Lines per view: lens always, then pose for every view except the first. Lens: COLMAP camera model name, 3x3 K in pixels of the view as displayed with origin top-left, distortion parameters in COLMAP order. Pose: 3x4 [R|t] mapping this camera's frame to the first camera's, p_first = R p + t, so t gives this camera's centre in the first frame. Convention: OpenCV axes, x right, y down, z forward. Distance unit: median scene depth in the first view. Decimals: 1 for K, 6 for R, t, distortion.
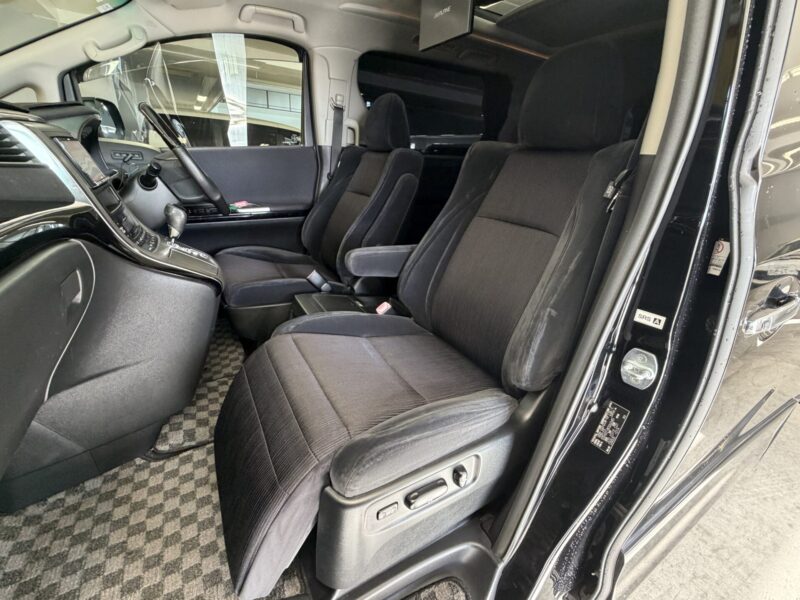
lens RADIAL K [[340.9, 0, 400.0], [0, 340.9, 300.0], [0, 0, 1]] dist [0.000249, -0.000007]
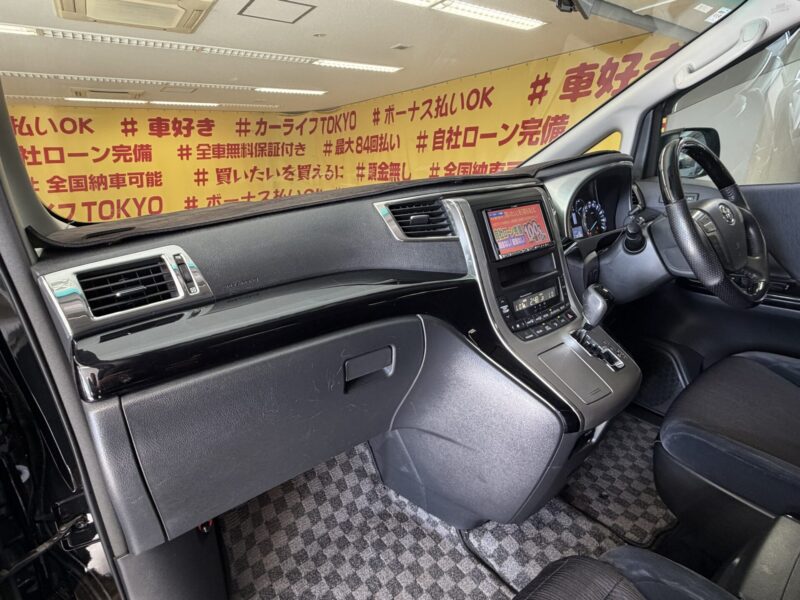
lens RADIAL K [[398.0, 0, 400.0], [0, 398.0, 300.0], [0, 0, 1]] dist [-0.000246, -0.000208]
pose [[0.099040, 0.271626, -0.957293, 0.089220], [-0.338491, 0.913851, 0.224280, -0.283198], [0.935743, 0.301822, 0.182450, 0.437212]]
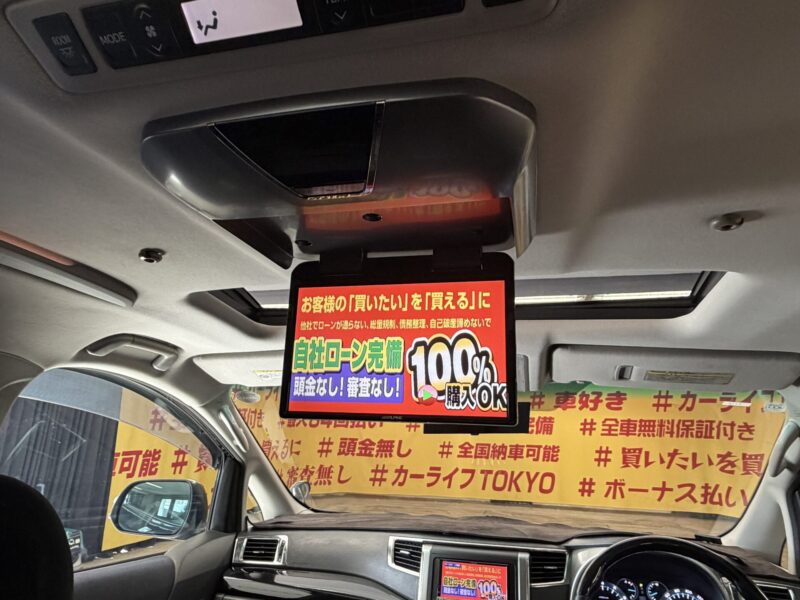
lens RADIAL K [[531.9, 0, 385.4], [0, 531.9, 298.2], [0, 0, 1]] dist [-0.005294, 0.001107]
pose [[-0.713567, -0.243905, -0.656759, 0.547856], [-0.336915, 0.941391, 0.016446, -0.969144], [0.614256, 0.233008, -0.753921, 1.515561]]
